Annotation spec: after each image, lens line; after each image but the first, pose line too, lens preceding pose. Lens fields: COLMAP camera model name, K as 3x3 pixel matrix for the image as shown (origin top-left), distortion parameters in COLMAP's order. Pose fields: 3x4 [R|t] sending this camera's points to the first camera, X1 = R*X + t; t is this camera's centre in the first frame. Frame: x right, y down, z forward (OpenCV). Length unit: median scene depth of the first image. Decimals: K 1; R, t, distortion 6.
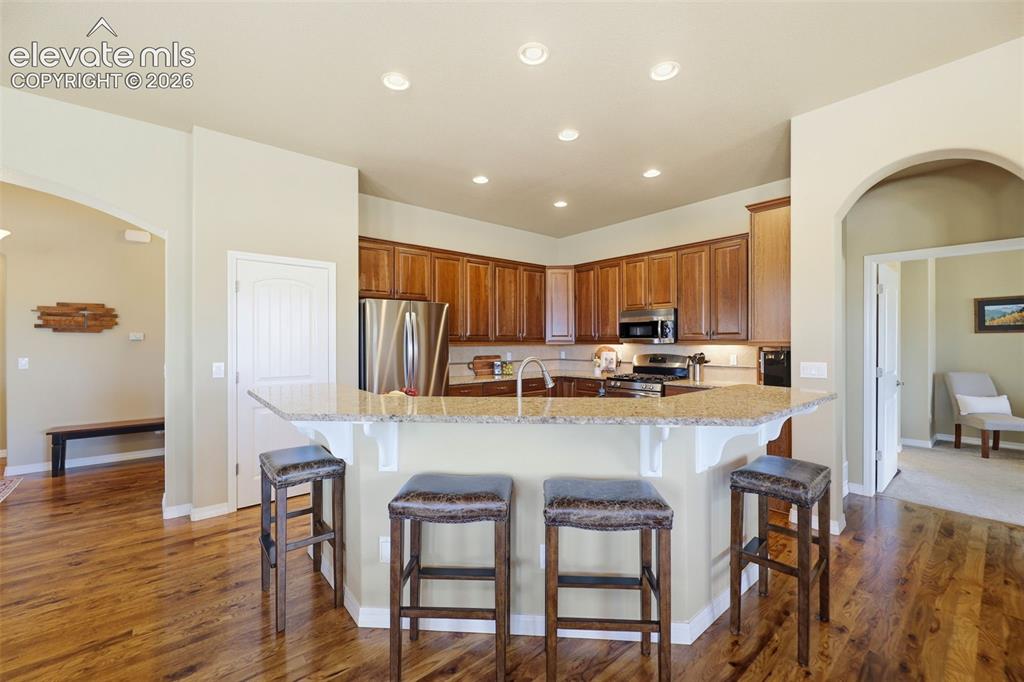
lens RADIAL K [[415.0, 0, 510.5], [0, 415.0, 341.2], [0, 0, 1]] dist [0.000013, -0.000240]
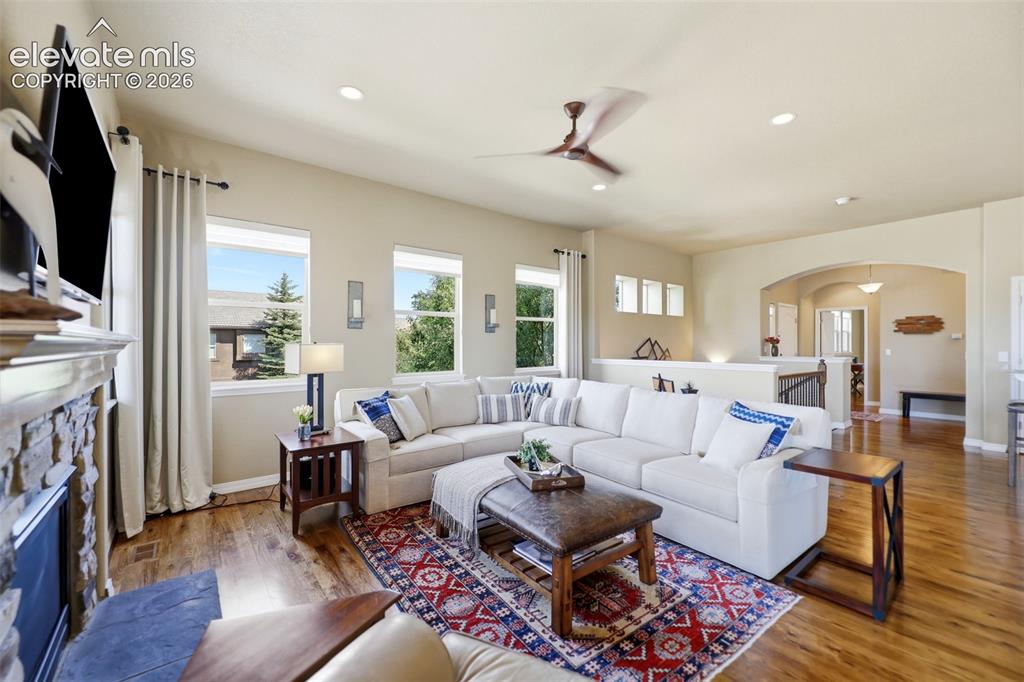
lens RADIAL K [[415.0, 0, 510.2], [0, 415.0, 347.4], [0, 0, 1]] dist [0.000013, -0.000240]
pose [[-0.024053, 0.009736, -0.999663, 0.603464], [0.001814, 0.999951, 0.009695, 0.011531], [0.999709, -0.001580, -0.024070, -0.541578]]
